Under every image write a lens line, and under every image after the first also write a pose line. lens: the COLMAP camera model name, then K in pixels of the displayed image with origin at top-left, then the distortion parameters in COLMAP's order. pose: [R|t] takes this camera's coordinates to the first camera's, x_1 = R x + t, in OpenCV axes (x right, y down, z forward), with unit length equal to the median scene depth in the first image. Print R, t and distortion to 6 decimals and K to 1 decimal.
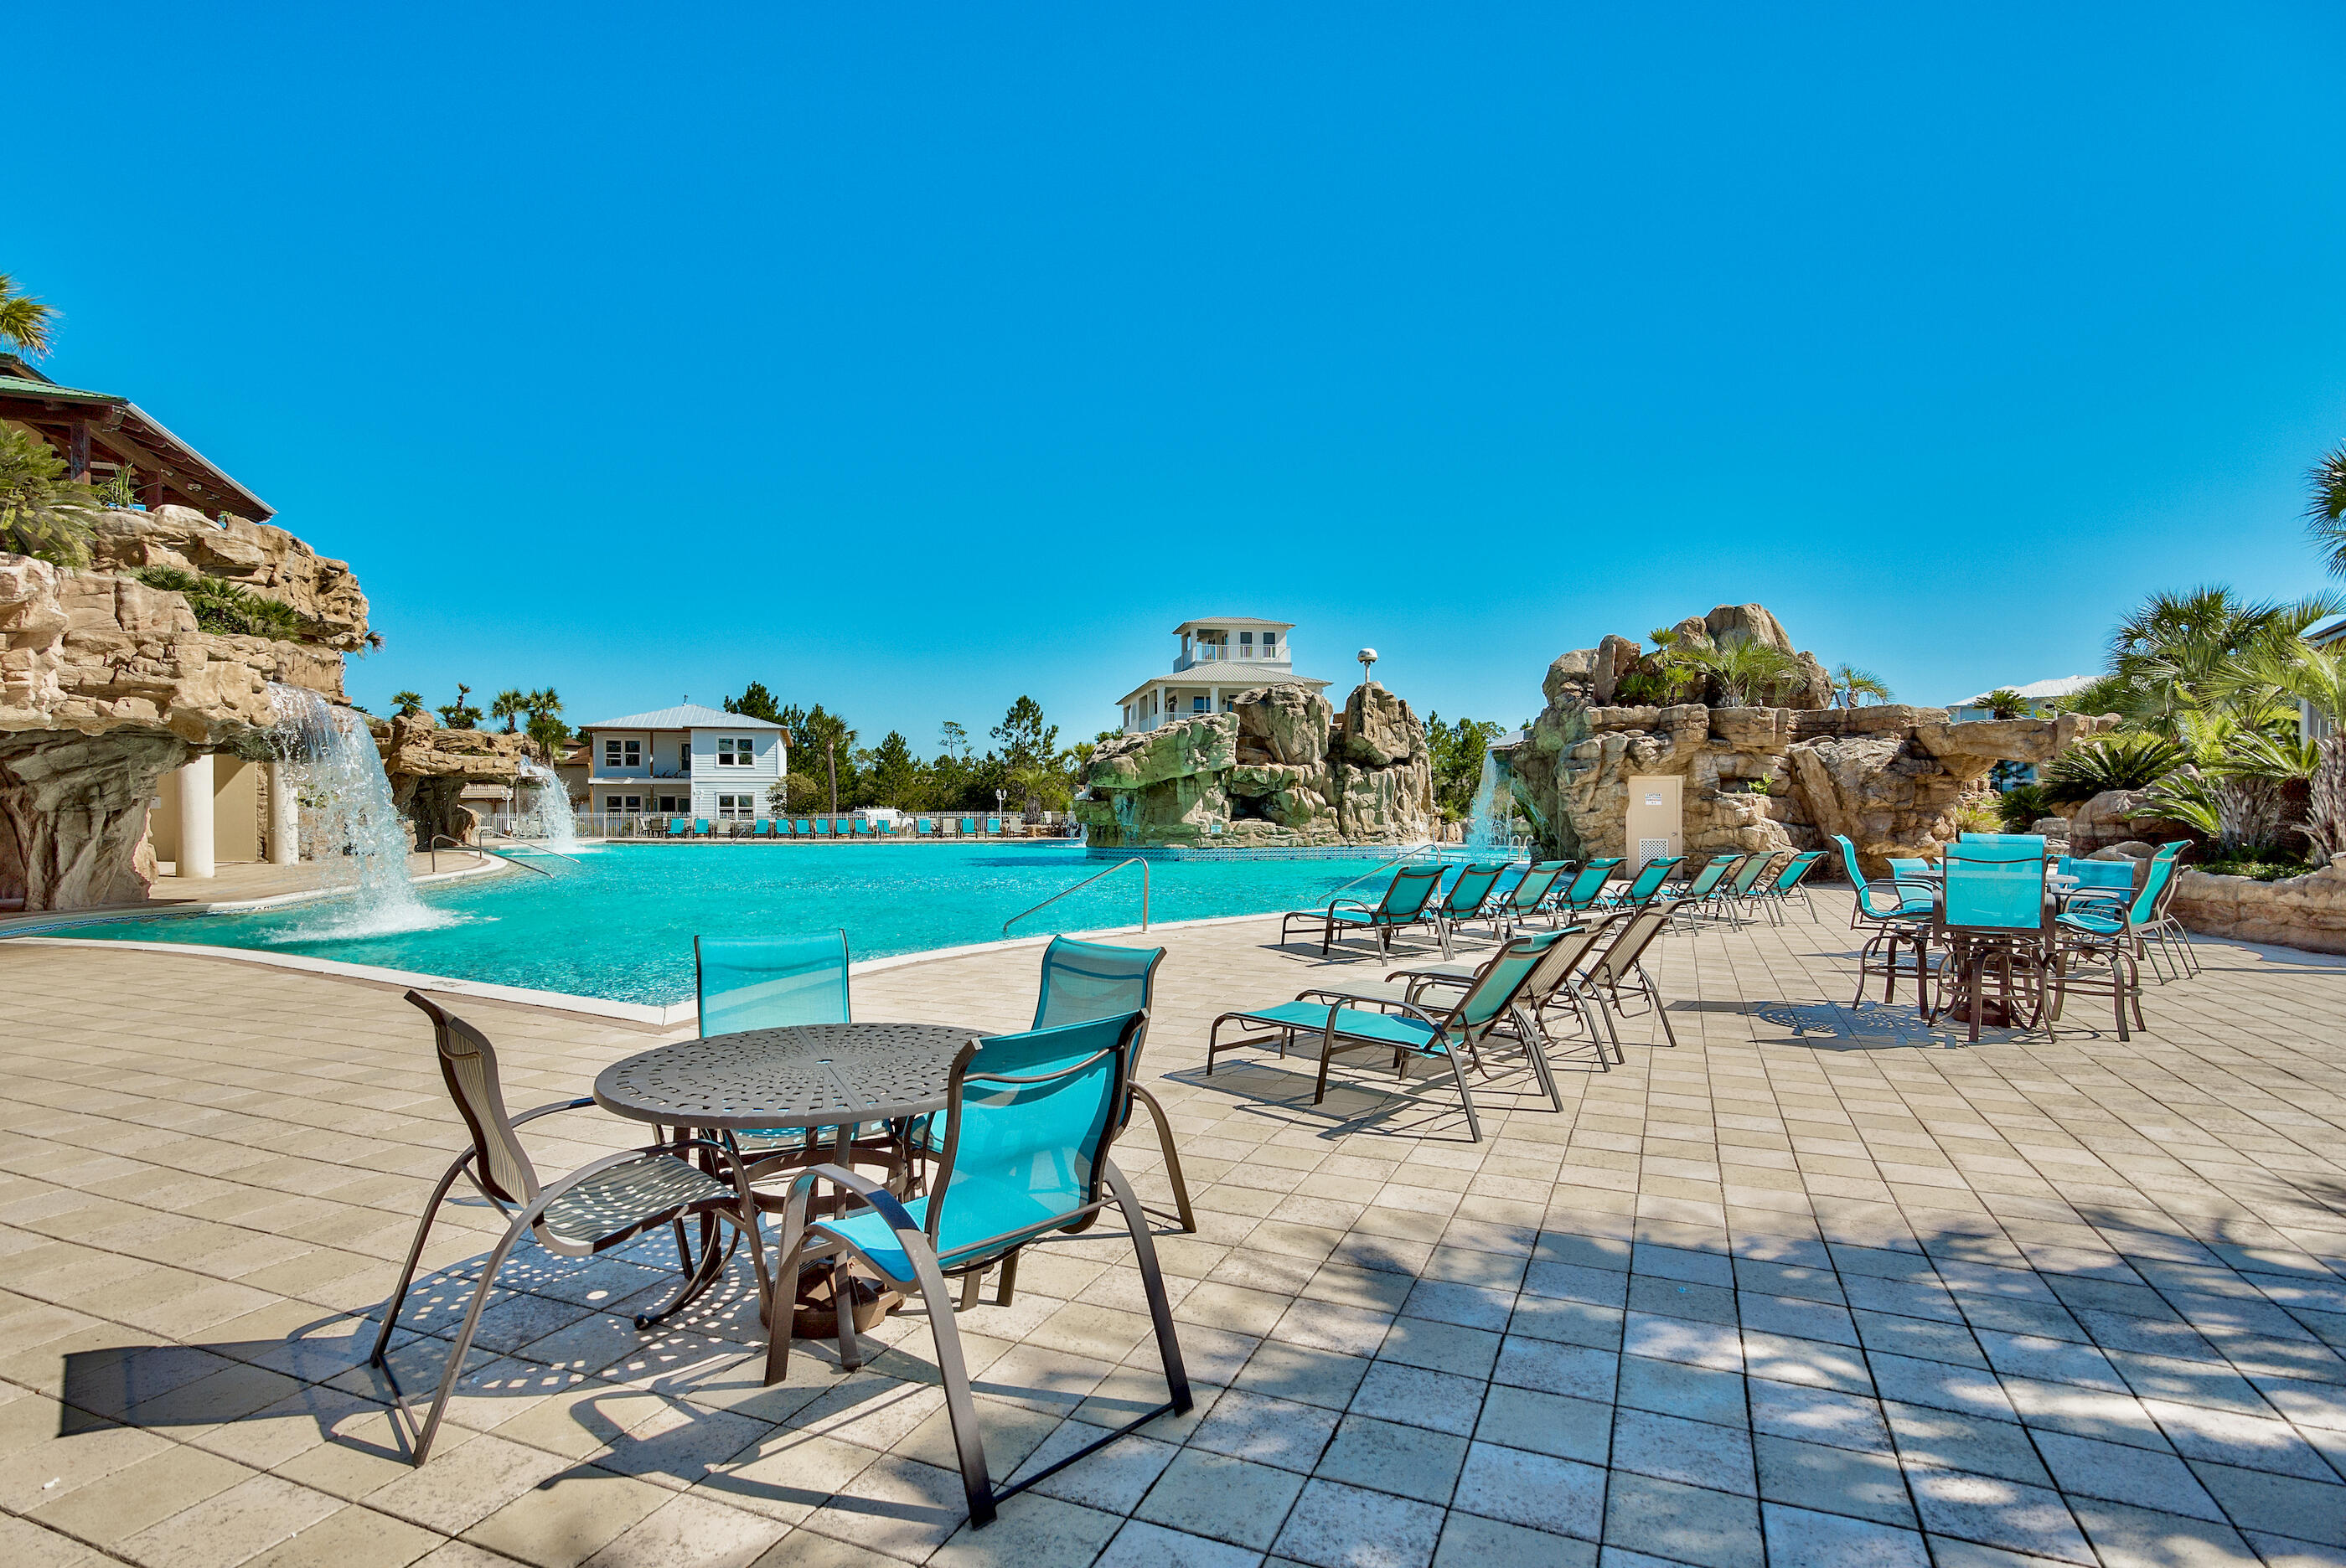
lens RADIAL K [[1170.3, 0, 1169.6], [0, 1170.3, 791.0], [0, 0, 1]] dist [0.001276, 0.000112]
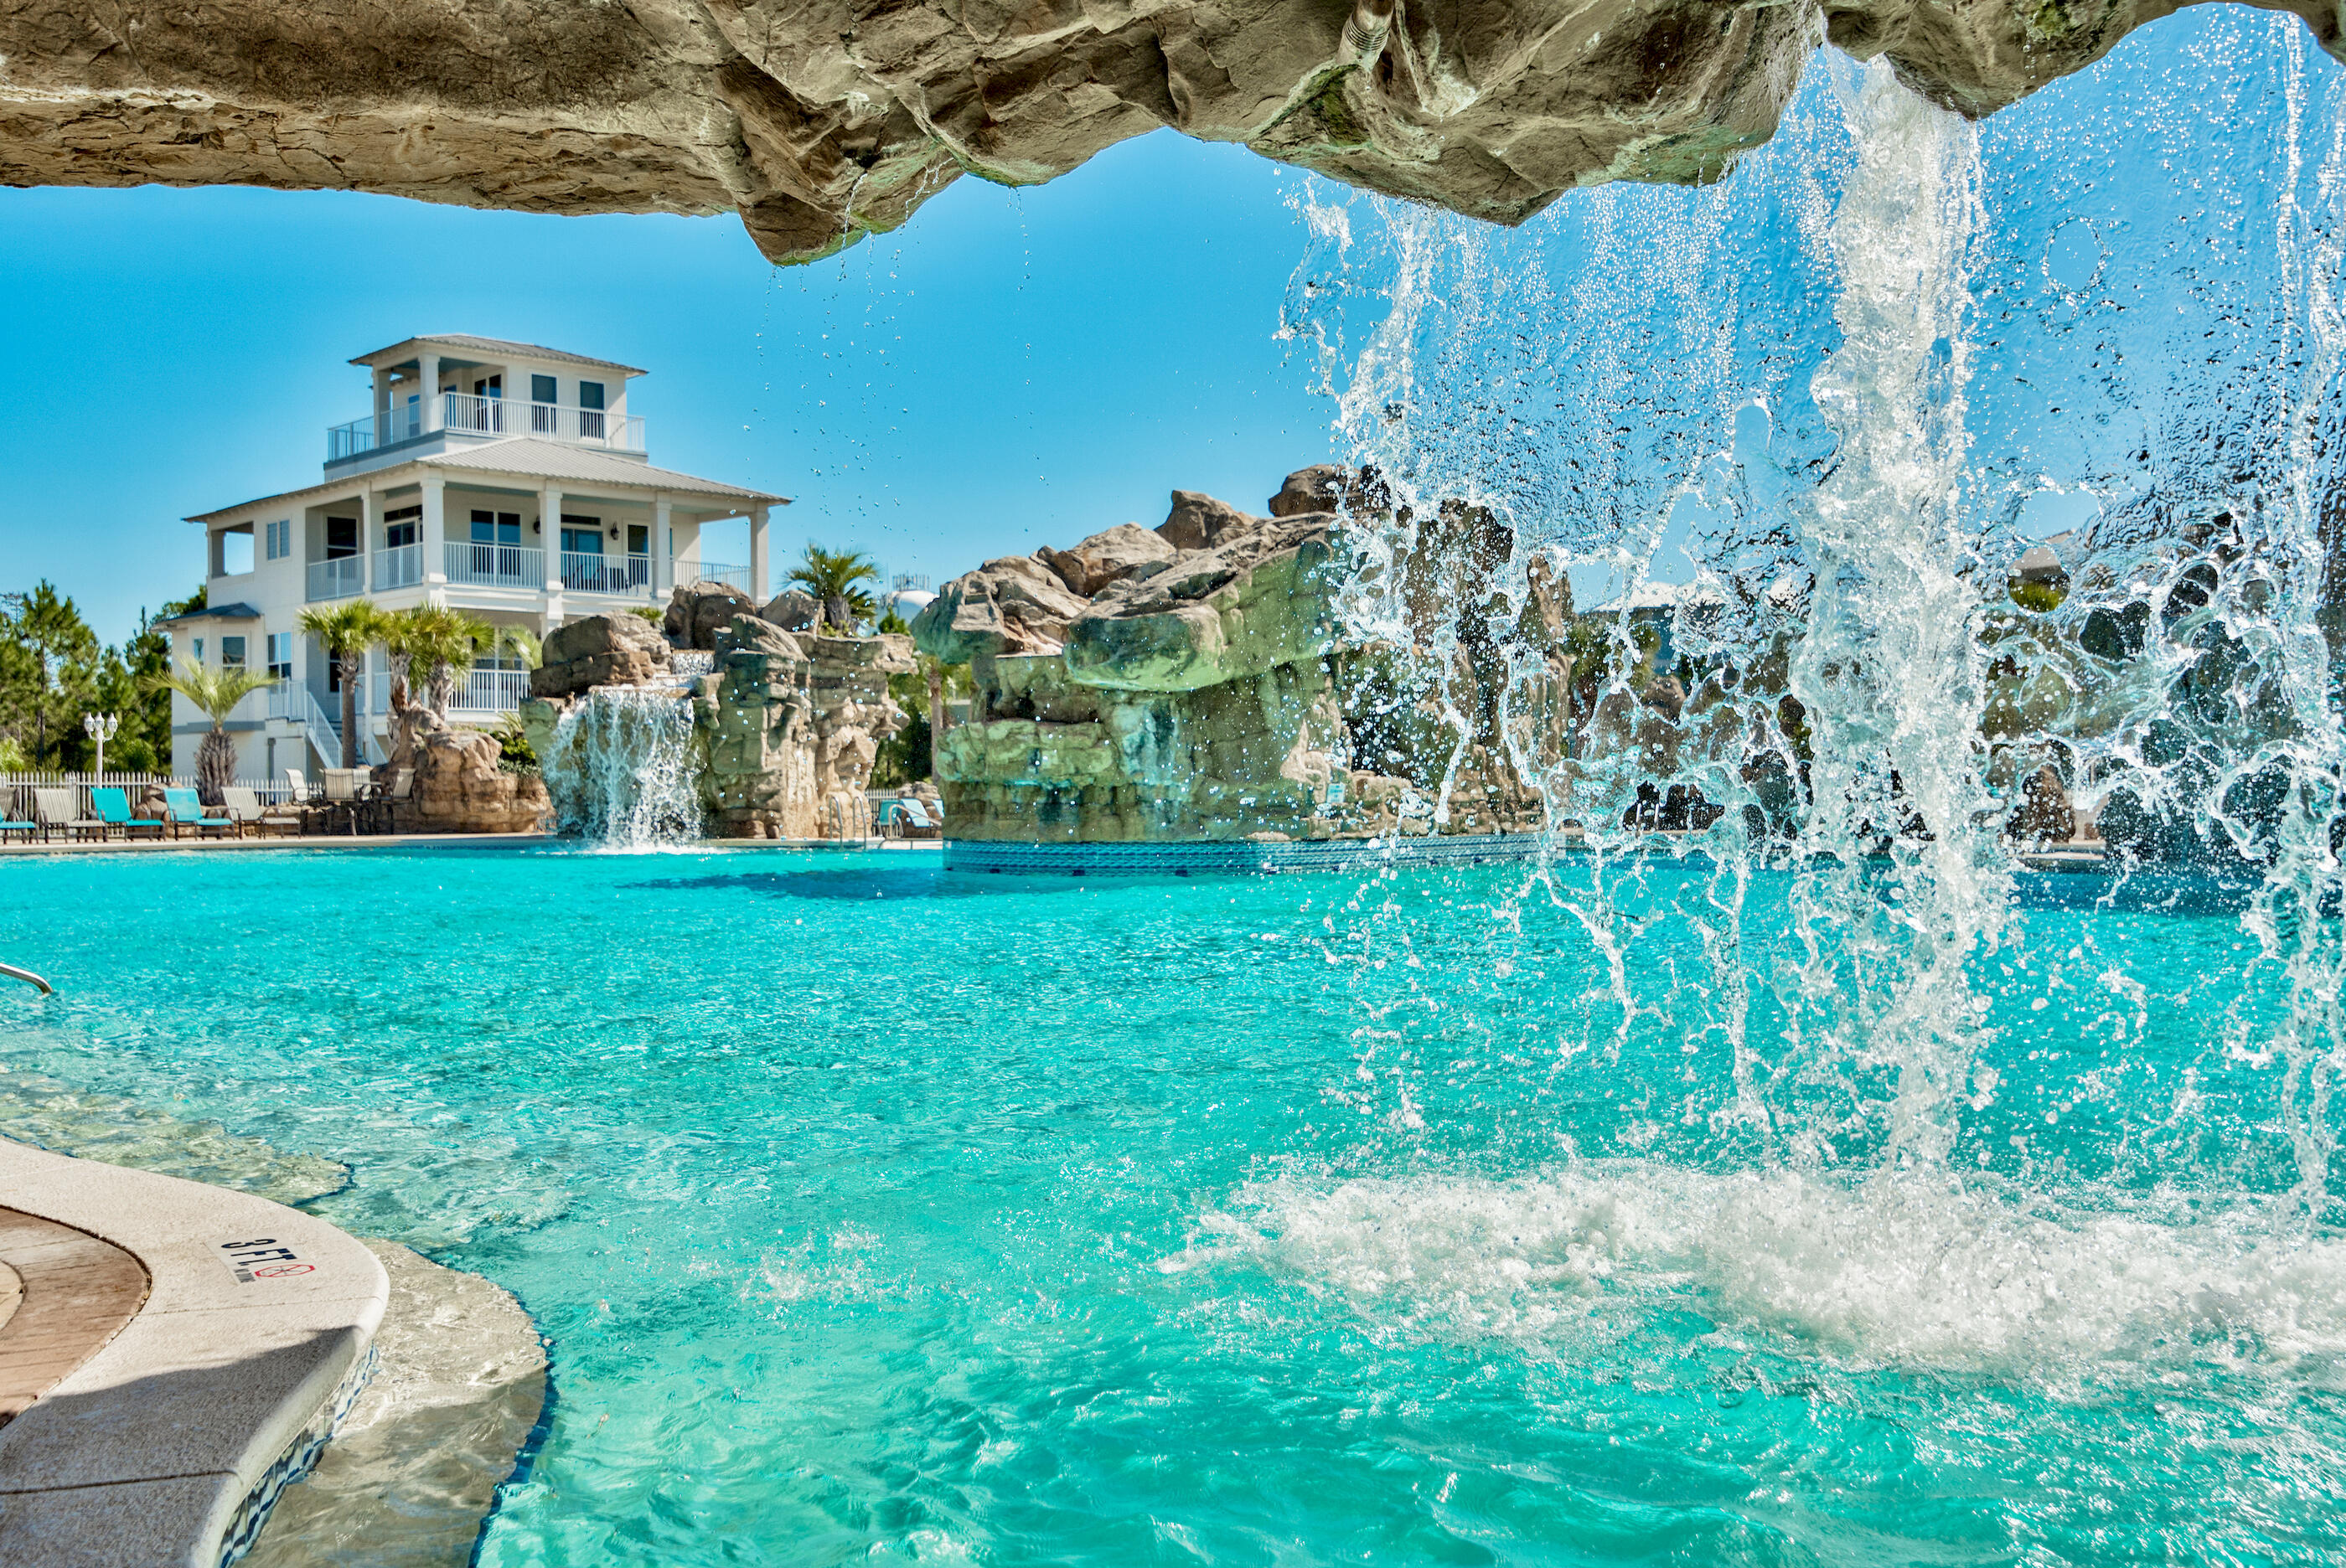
lens RADIAL K [[2225.8, 0, 1195.1], [0, 2225.8, 782.2], [0, 0, 1]] dist [0.107918, 0.000000]
pose [[0.858242, -0.000871, 0.513245, -0.381929], [-0.005352, 0.999929, 0.010645, 0.019205], [-0.513218, -0.011883, 0.858176, 0.329143]]
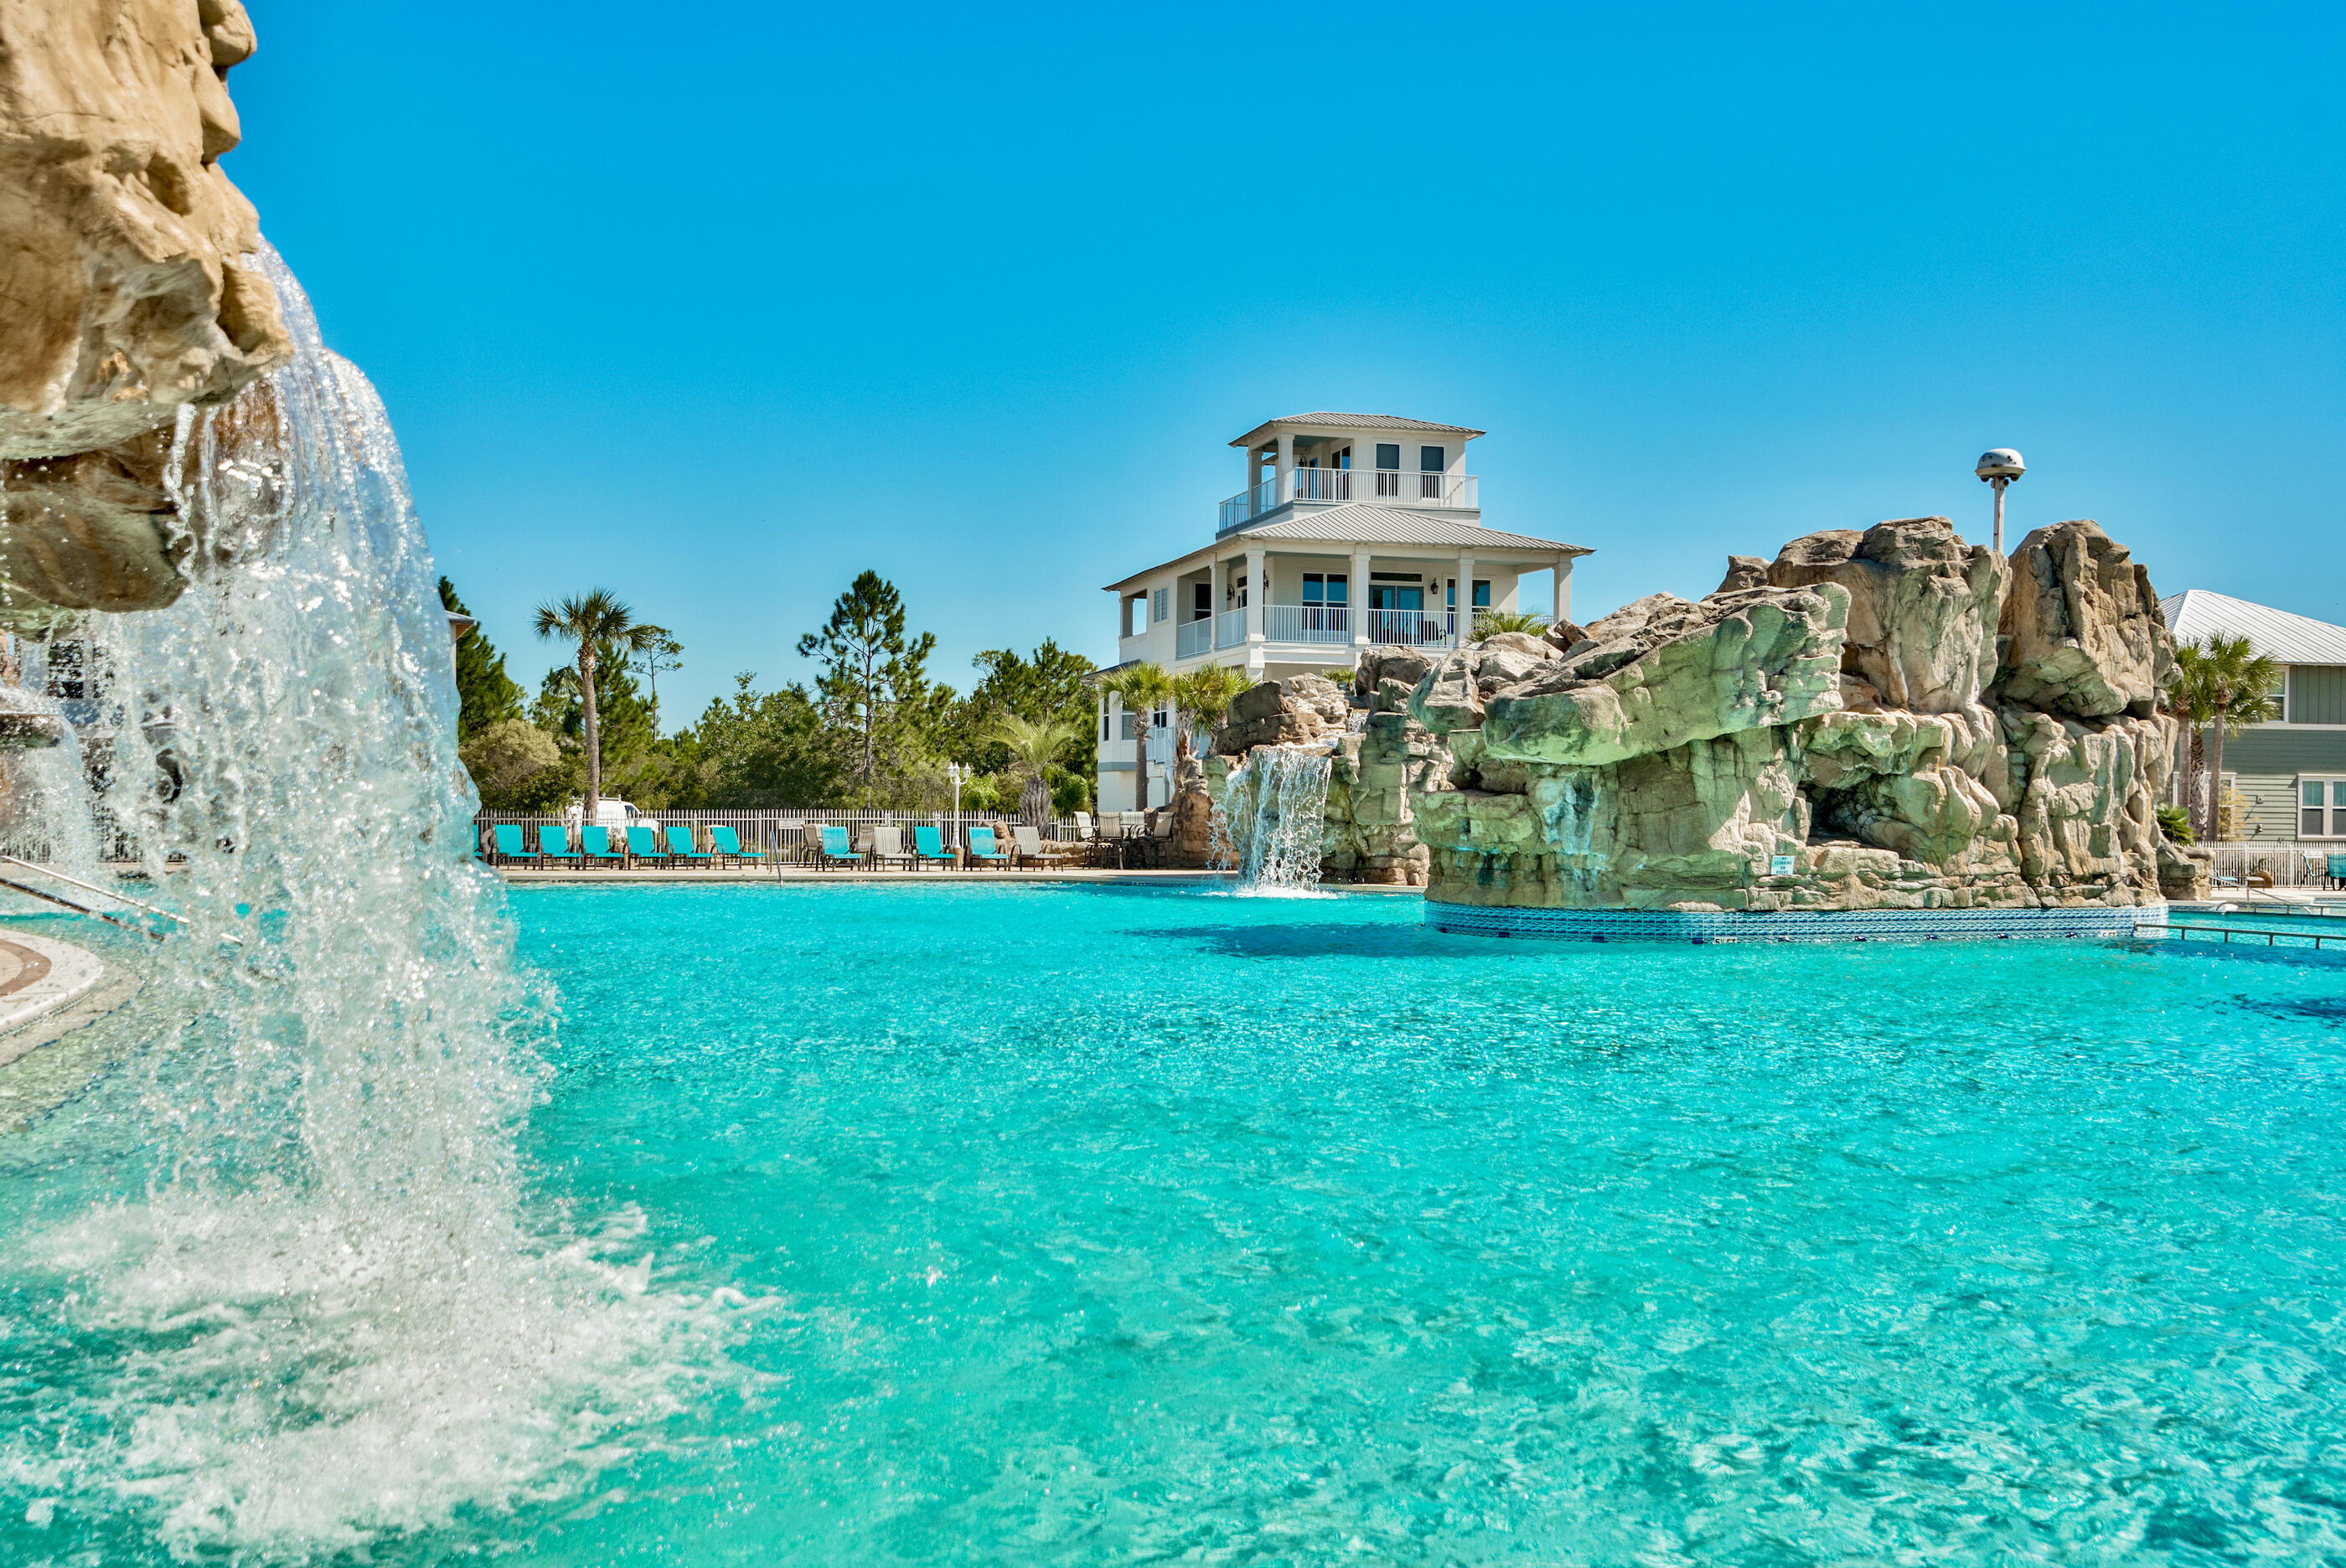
lens RADIAL K [[2225.8, 0, 1188.0], [0, 2225.8, 788.1], [0, 0, 1]] dist [0.107918, 0.000000]
pose [[0.996091, 0.012584, 0.087434, -0.225646], [-0.013202, 0.999892, 0.006504, 0.002625], [-0.087342, -0.007633, 0.996149, 0.212496]]
